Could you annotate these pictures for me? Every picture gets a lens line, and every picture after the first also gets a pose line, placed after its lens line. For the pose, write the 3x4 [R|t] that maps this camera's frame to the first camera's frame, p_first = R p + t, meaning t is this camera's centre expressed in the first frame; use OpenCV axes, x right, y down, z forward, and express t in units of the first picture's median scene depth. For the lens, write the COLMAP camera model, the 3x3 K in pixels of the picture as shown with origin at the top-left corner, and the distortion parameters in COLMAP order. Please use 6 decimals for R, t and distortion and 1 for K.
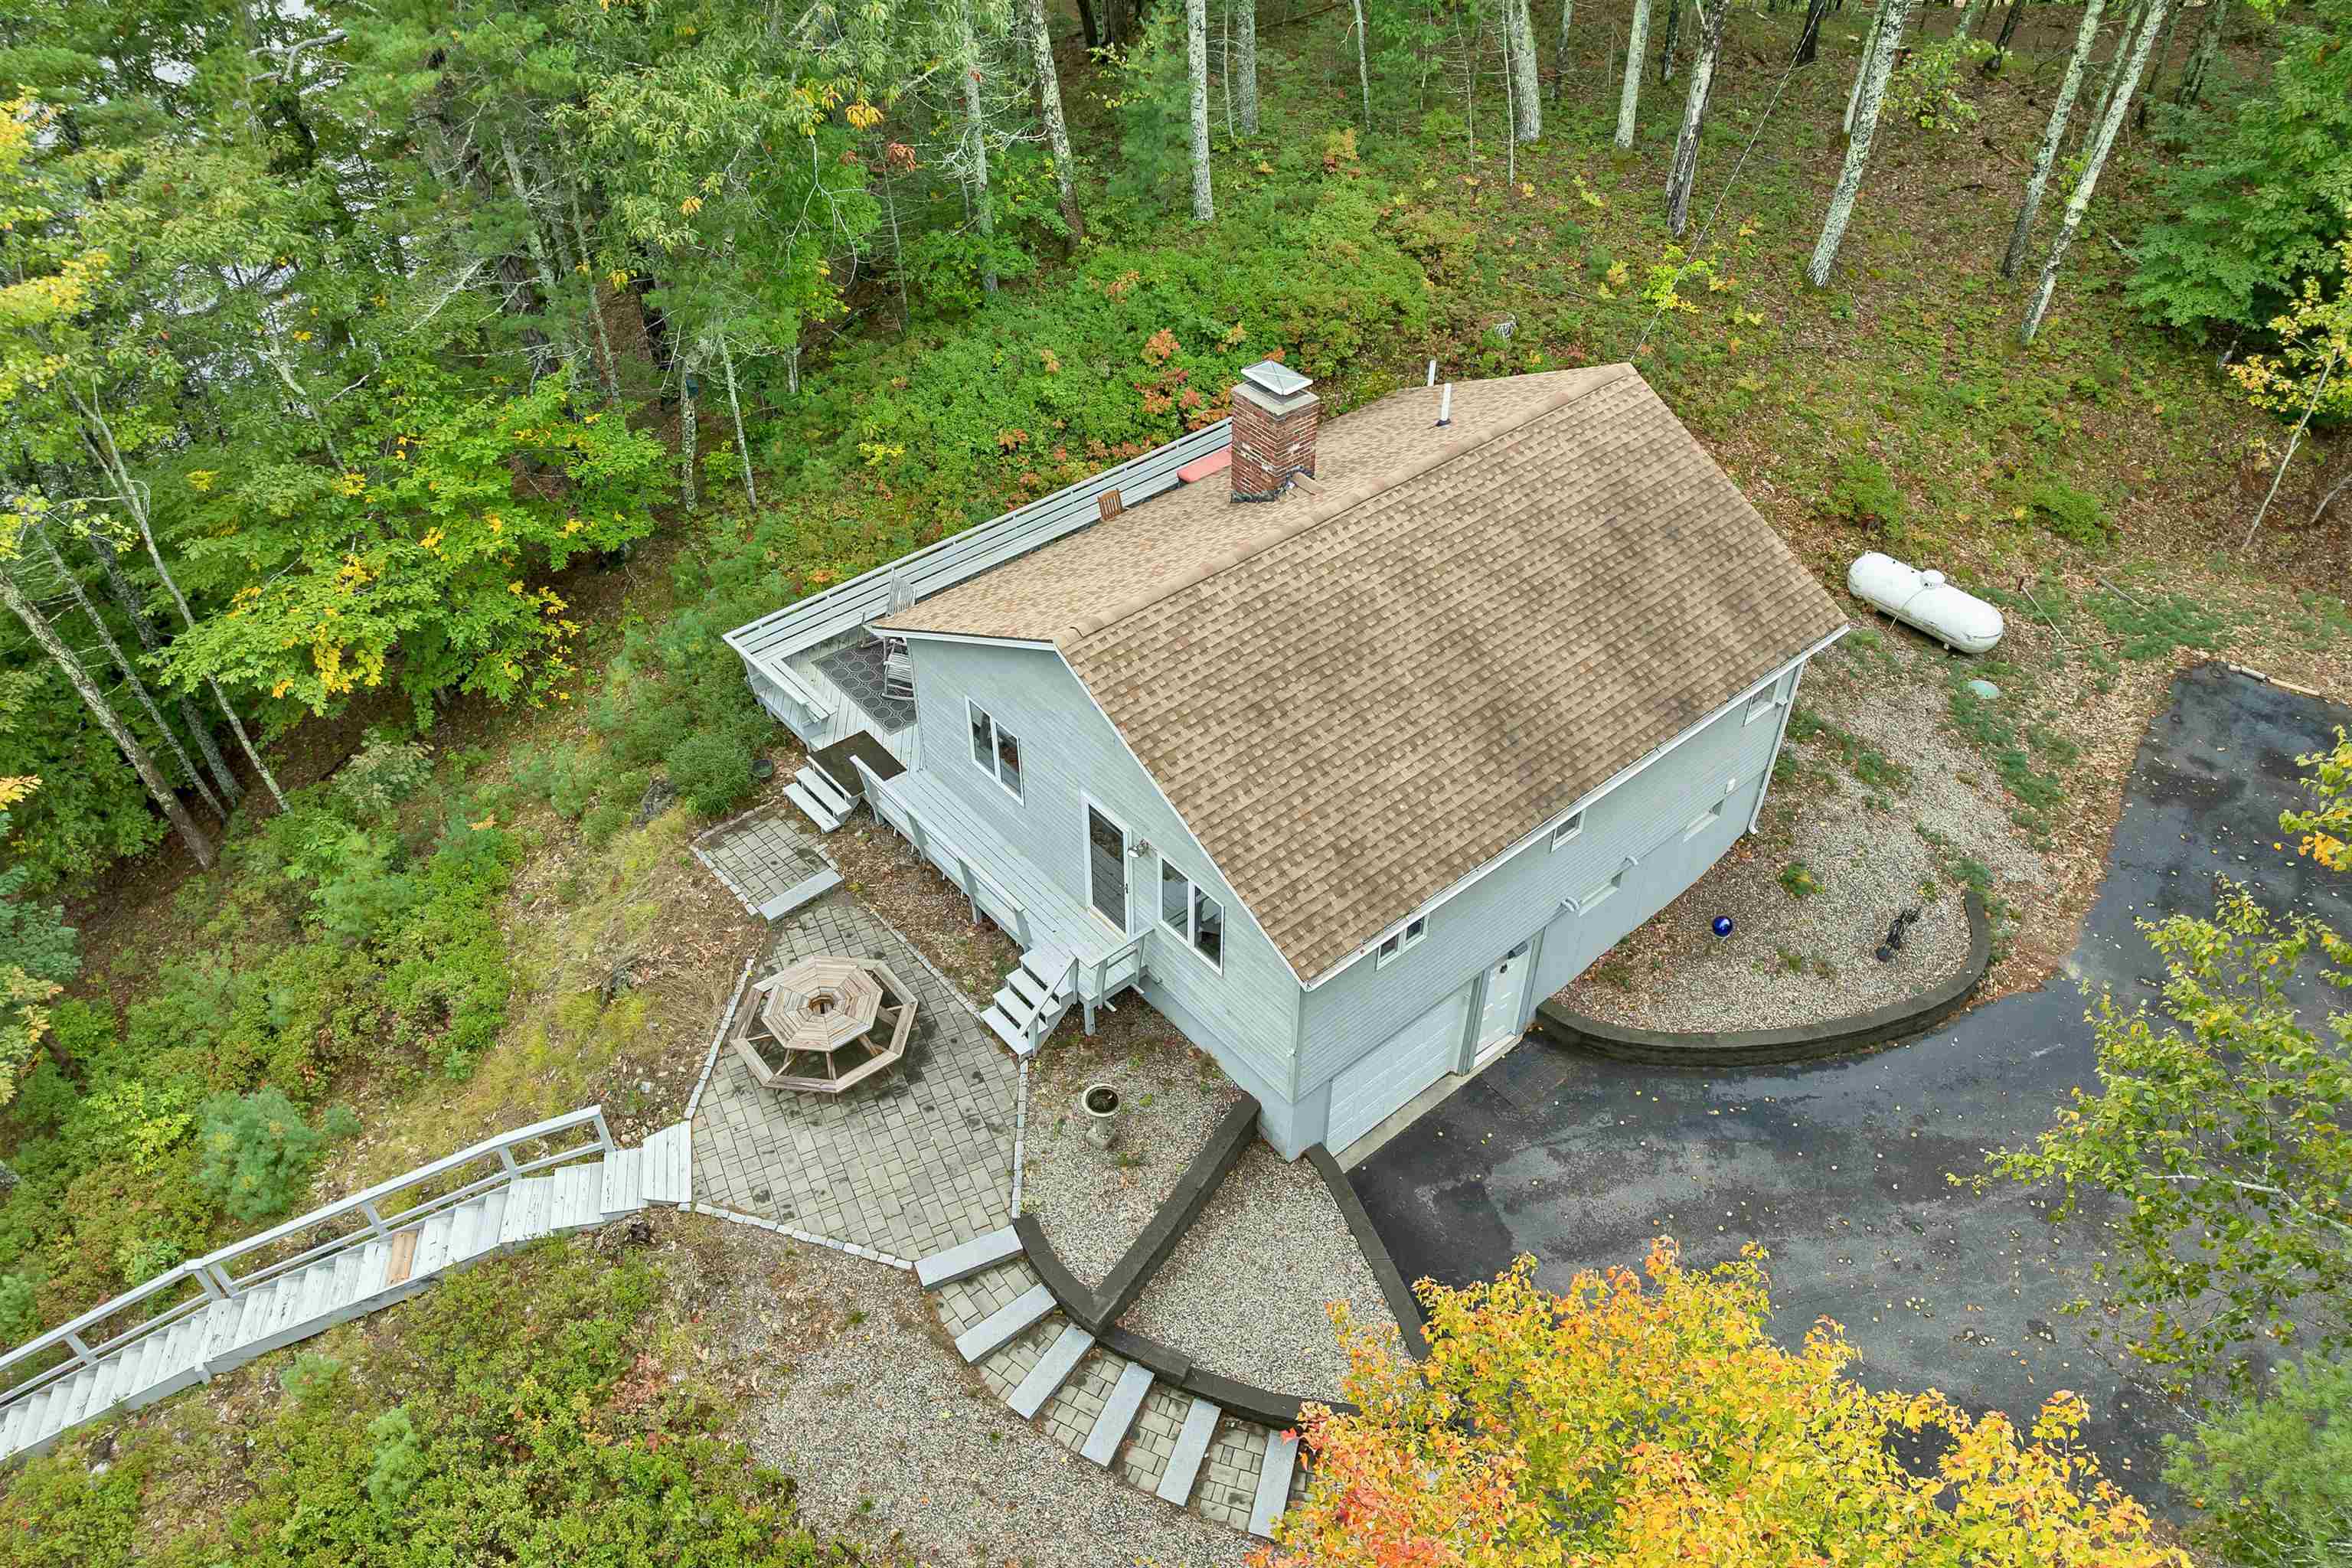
lens RADIAL K [[1708.3, 0, 1168.0], [0, 1708.3, 774.3], [0, 0, 1]] dist [-0.054066, 0.022013]
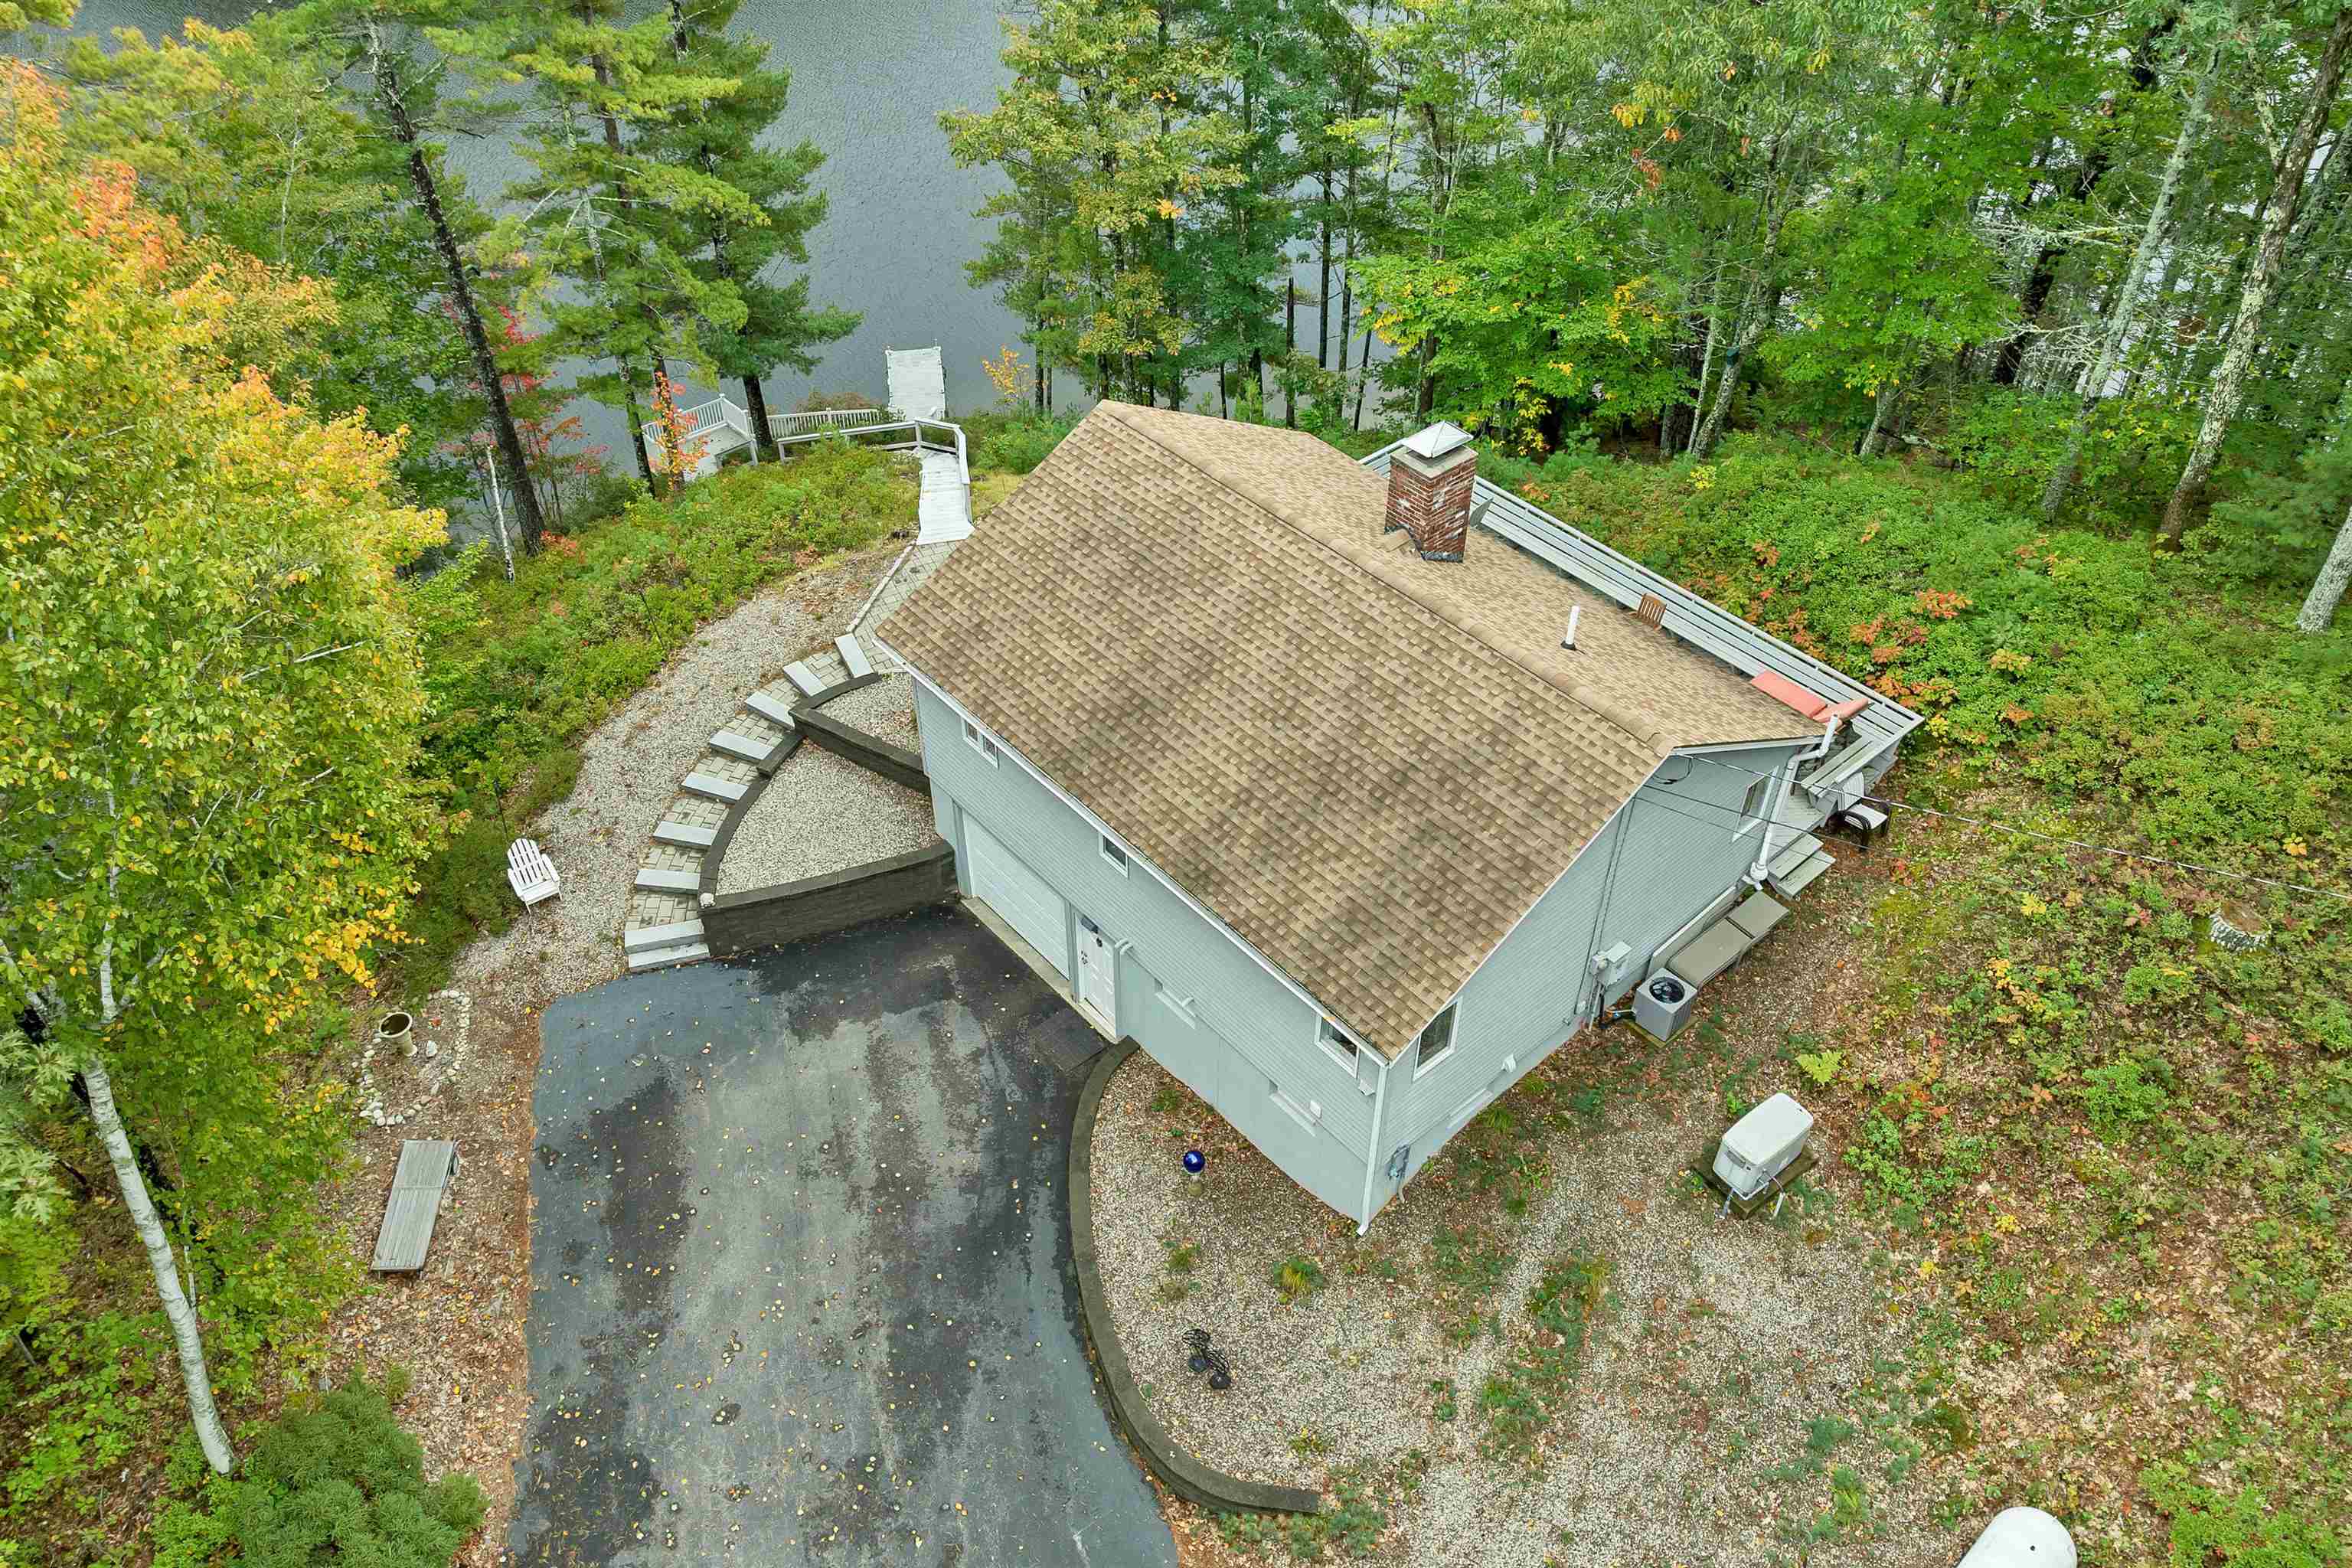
lens RADIAL K [[1708.3, 0, 1208.6], [0, 1708.3, 778.6], [0, 0, 1]] dist [-0.054066, 0.022013]
pose [[0.021202, 0.666803, -0.744932, 0.940976], [-0.659570, 0.569281, 0.490801, -0.520682], [0.751344, 0.480929, 0.451874, 0.533130]]
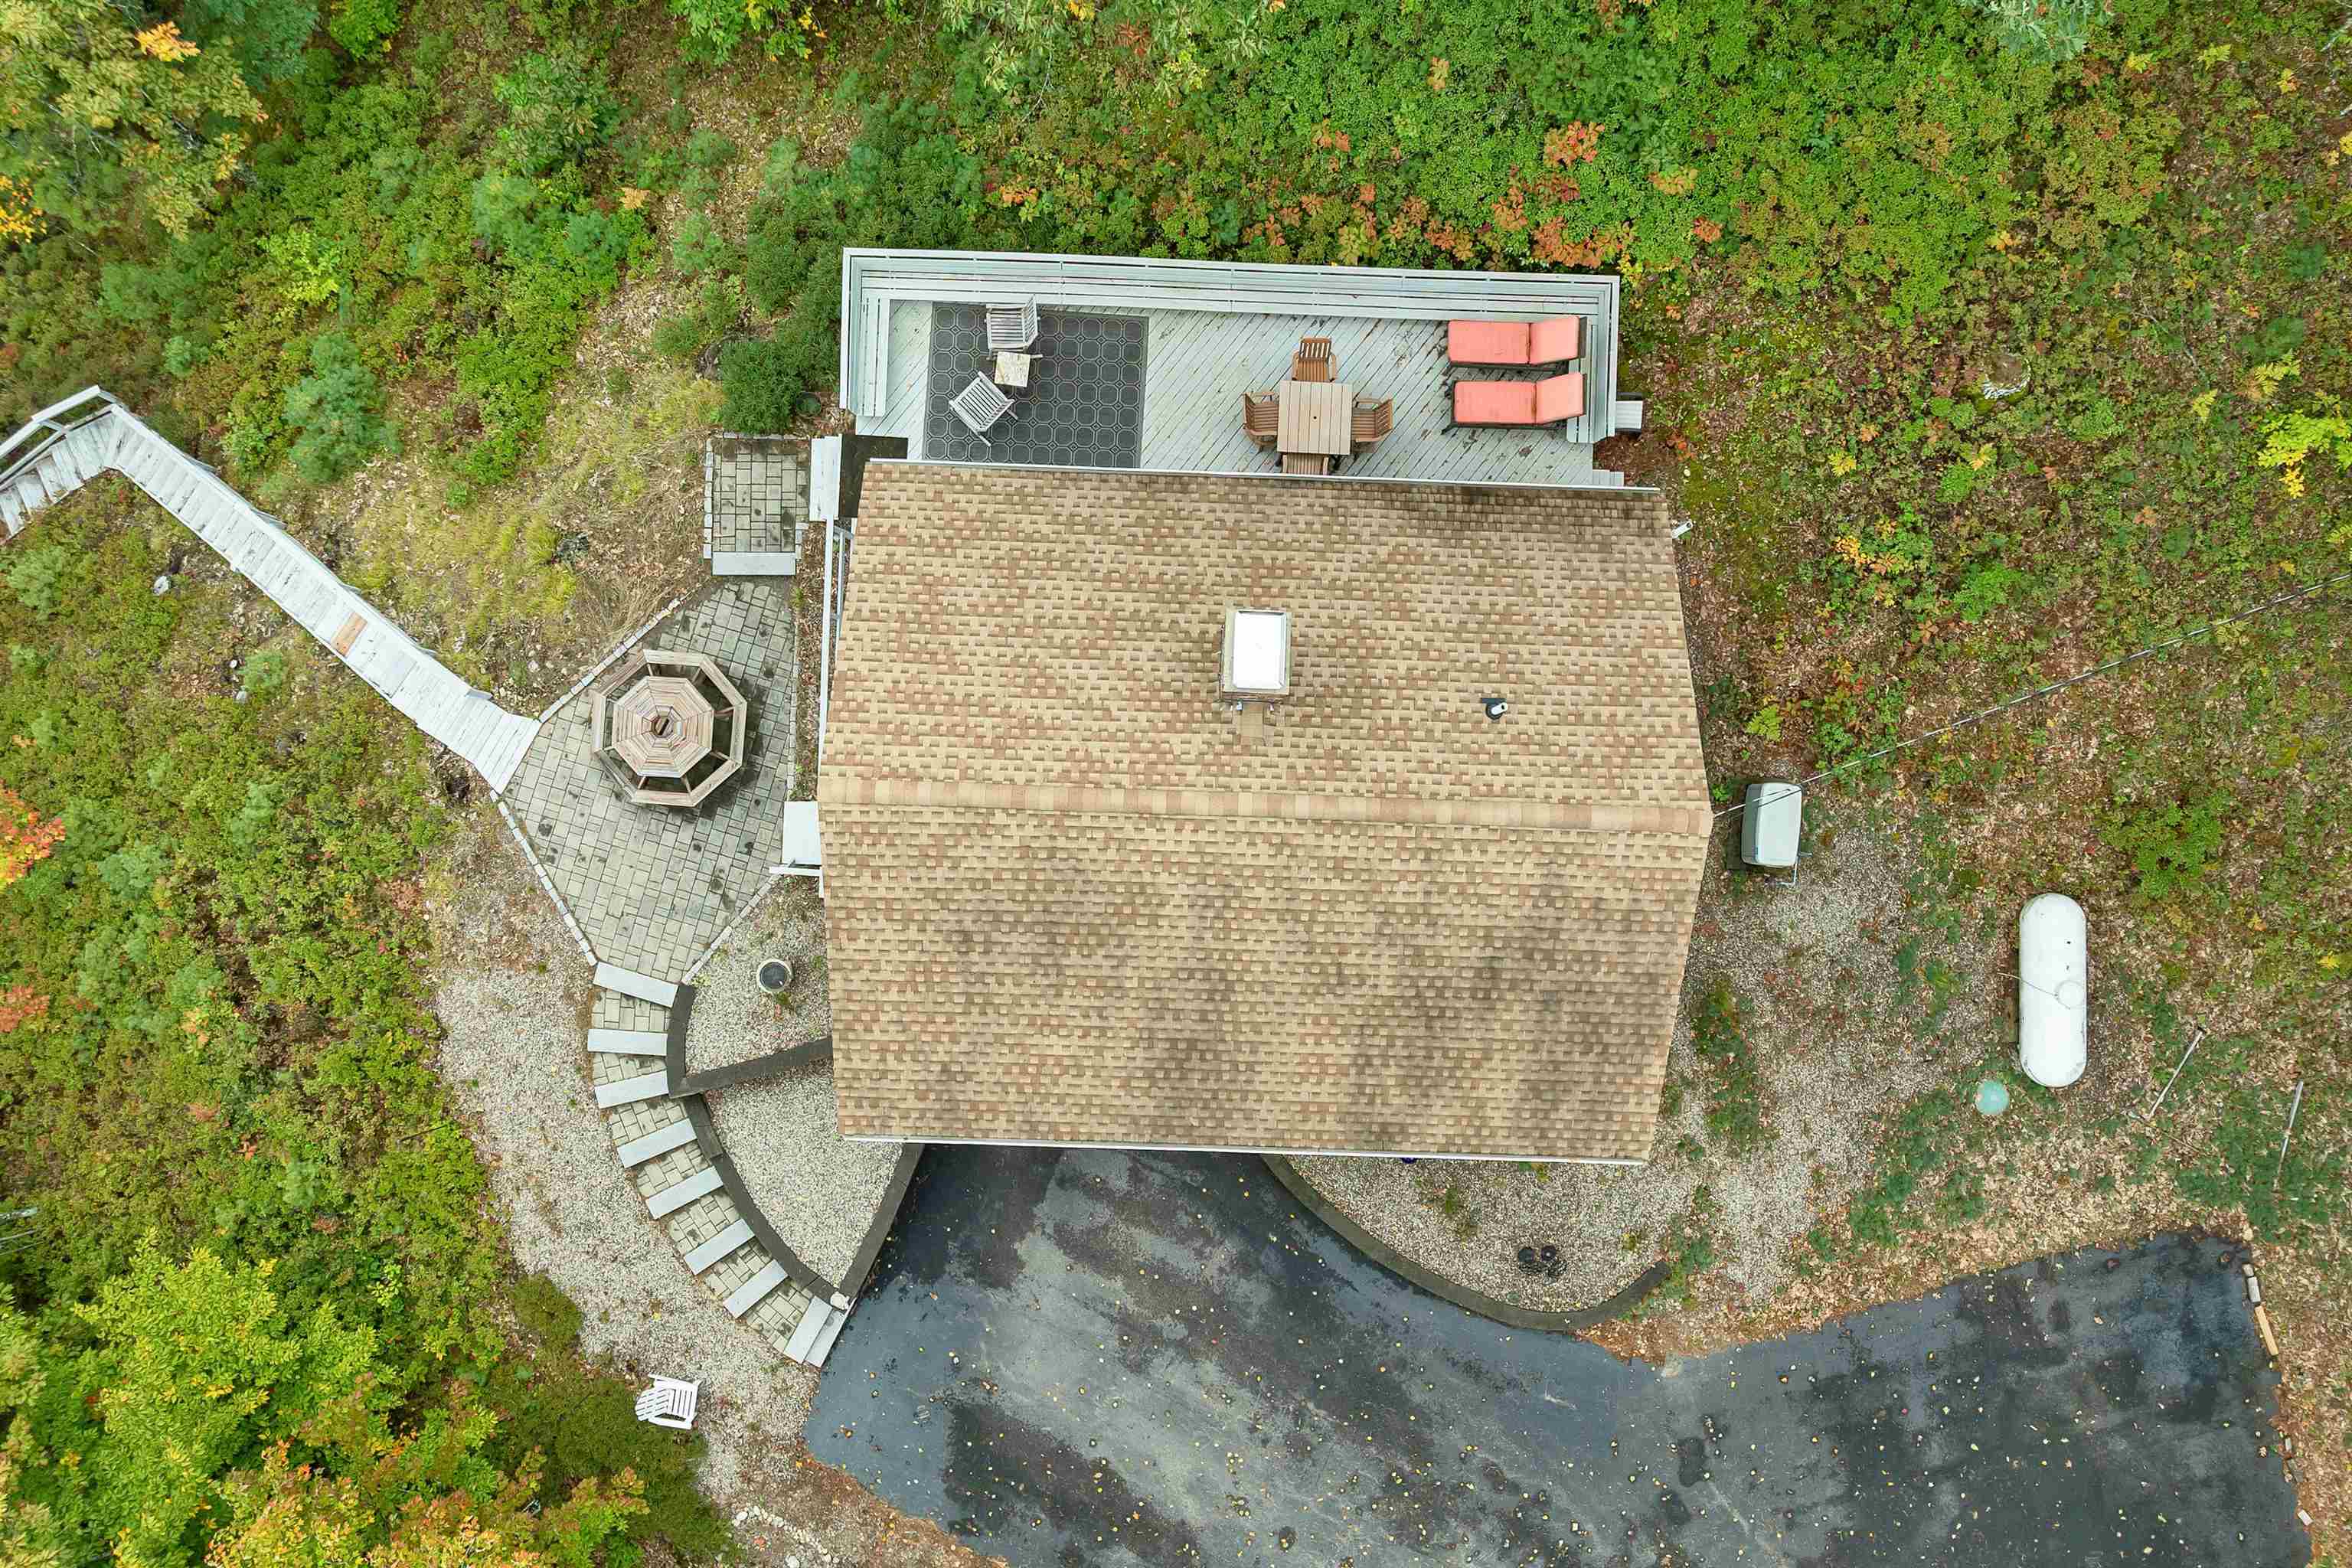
lens RADIAL K [[1708.3, 0, 1195.6], [0, 1708.3, 782.0], [0, 0, 1]] dist [-0.054066, 0.022013]
pose [[0.743448, 0.668702, -0.011033, 0.093119], [-0.450871, 0.513316, 0.730221, -0.794864], [0.493964, -0.537907, 0.683122, 0.368660]]
